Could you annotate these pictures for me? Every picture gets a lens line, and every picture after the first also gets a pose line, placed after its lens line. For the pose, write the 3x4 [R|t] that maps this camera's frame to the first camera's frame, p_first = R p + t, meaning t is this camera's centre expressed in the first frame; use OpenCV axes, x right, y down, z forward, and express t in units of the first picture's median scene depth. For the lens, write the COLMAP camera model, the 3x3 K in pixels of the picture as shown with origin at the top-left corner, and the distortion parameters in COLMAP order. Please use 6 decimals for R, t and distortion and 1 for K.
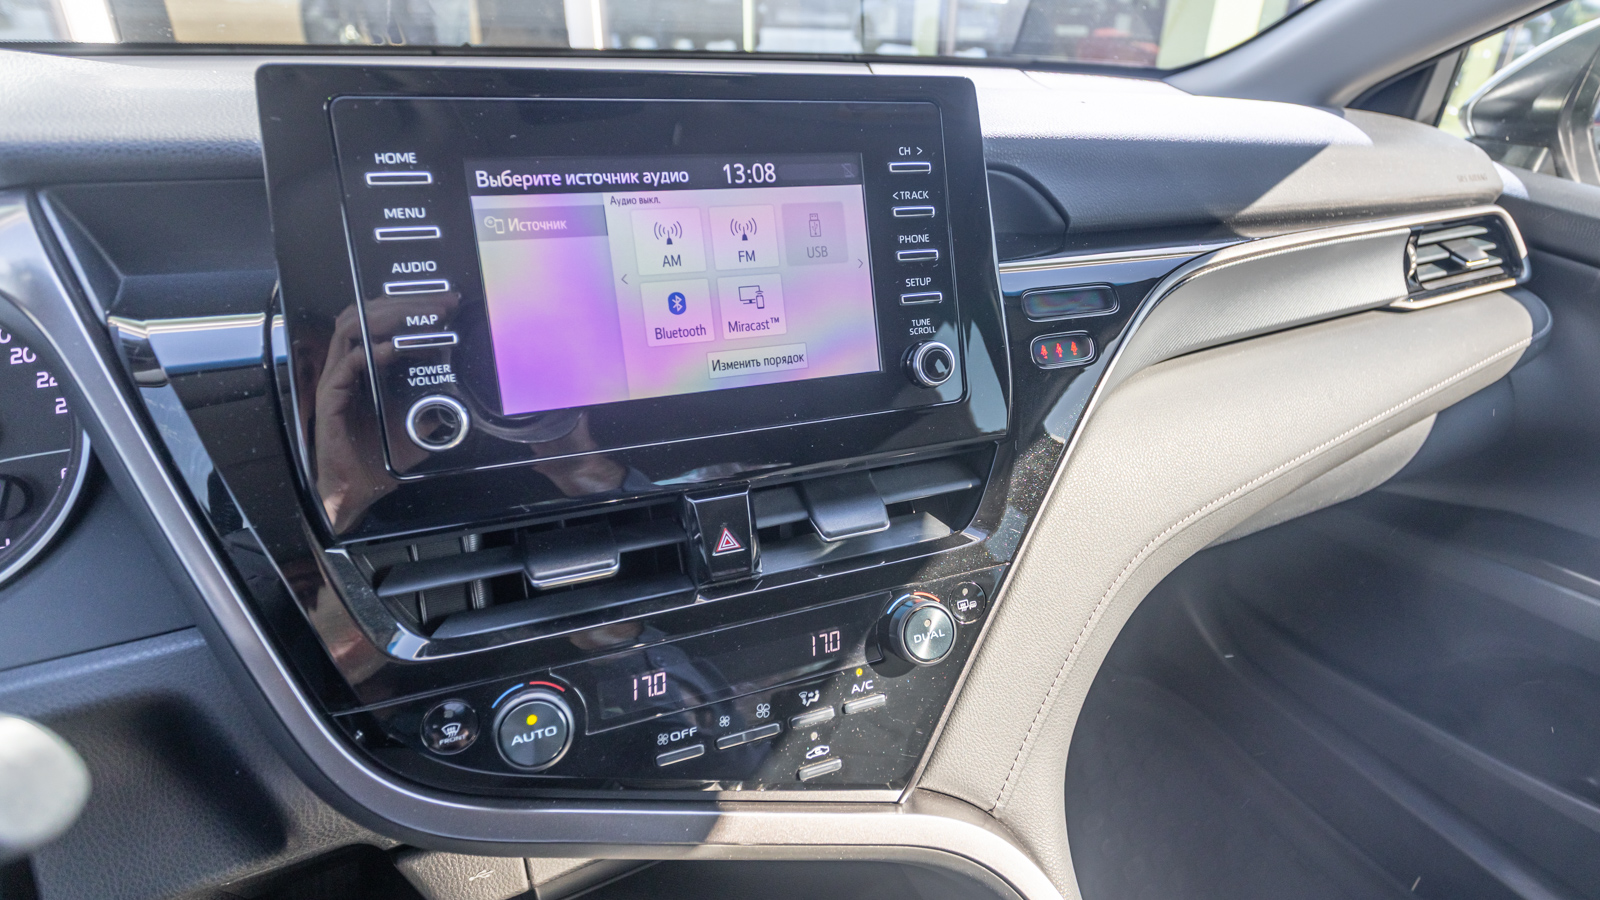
lens RADIAL K [[917.8, 0, 890.0], [0, 917.8, 445.0], [0, 0, 1]] dist [0.006390, 0.001518]
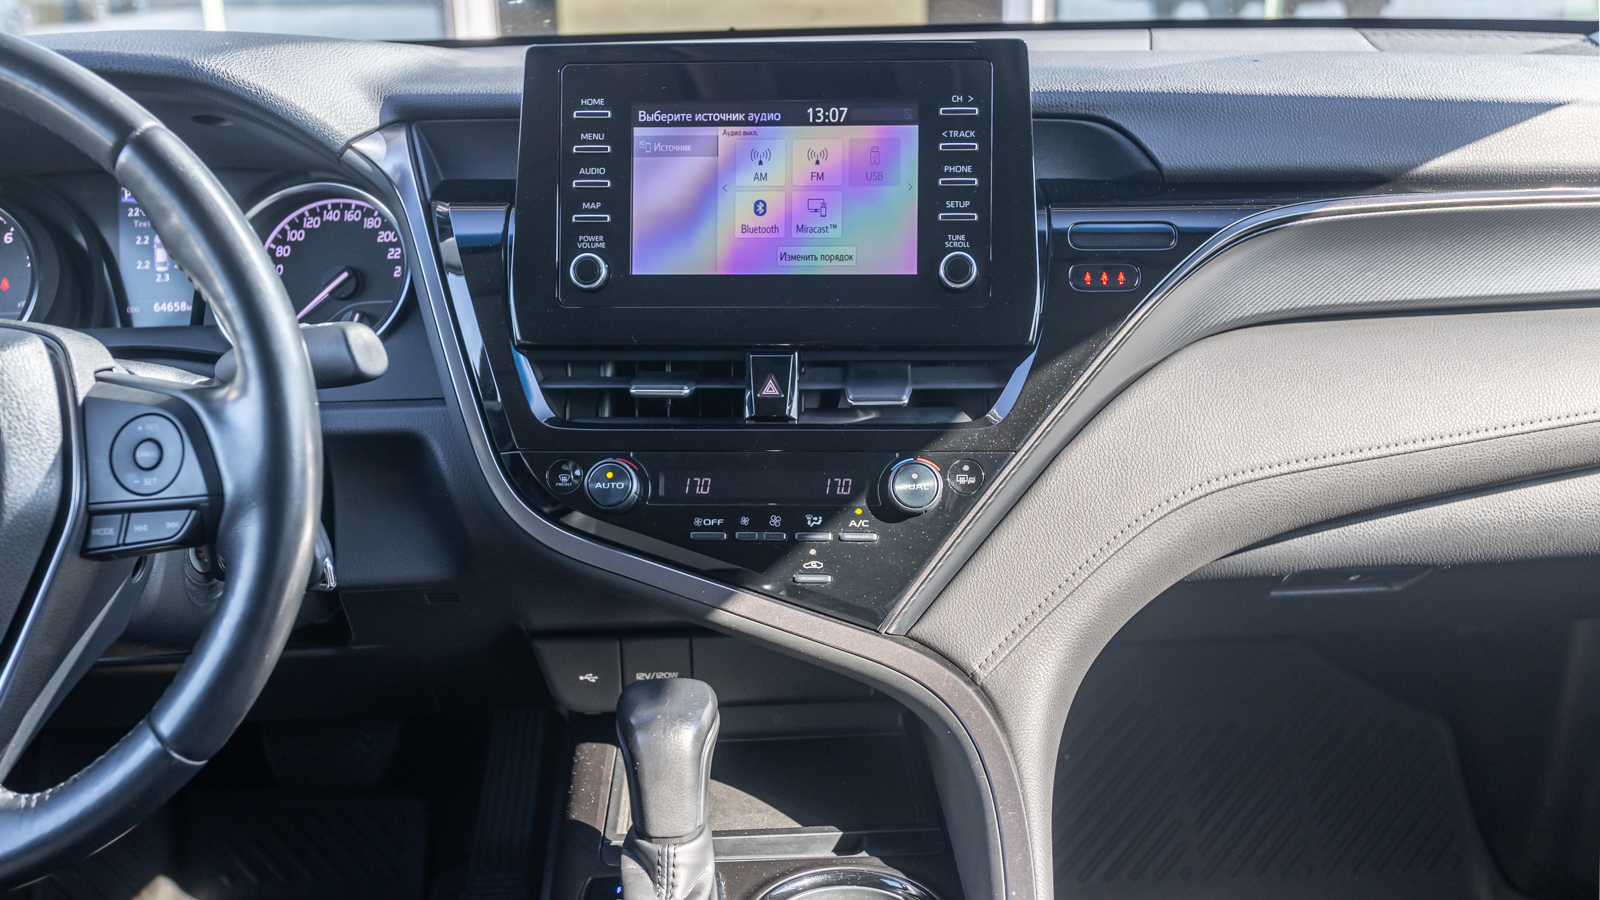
lens RADIAL K [[1629.4, 0, 795.1], [0, 1629.4, 509.4], [0, 0, 1]] dist [0.016227, 0.006951]
pose [[0.875980, 0.100236, -0.471818, 0.964406], [-0.155130, 0.984745, -0.078811, 0.451858], [0.456721, 0.142230, 0.878166, -0.993411]]
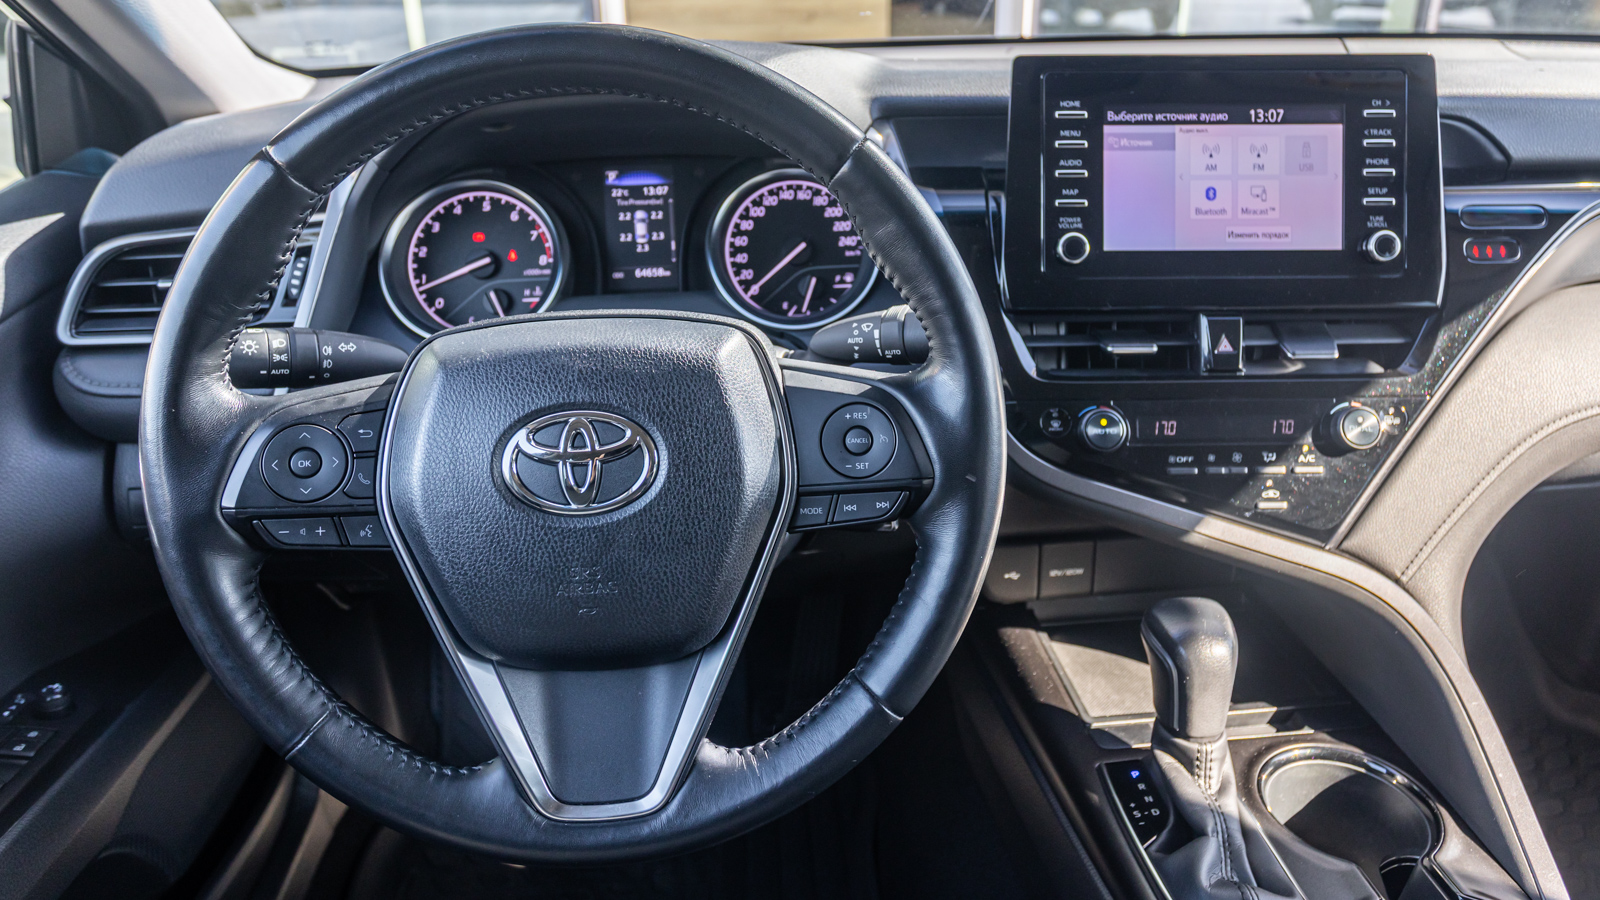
lens RADIAL K [[1119.7, 0, 806.5], [0, 1119.7, 390.0], [0, 0, 1]] dist [-0.007135, -0.001199]
pose [[0.910502, 0.099223, -0.401424, -0.054970], [-0.133914, 0.989221, -0.059228, 0.387647], [0.391220, 0.107683, 0.913975, -1.007453]]
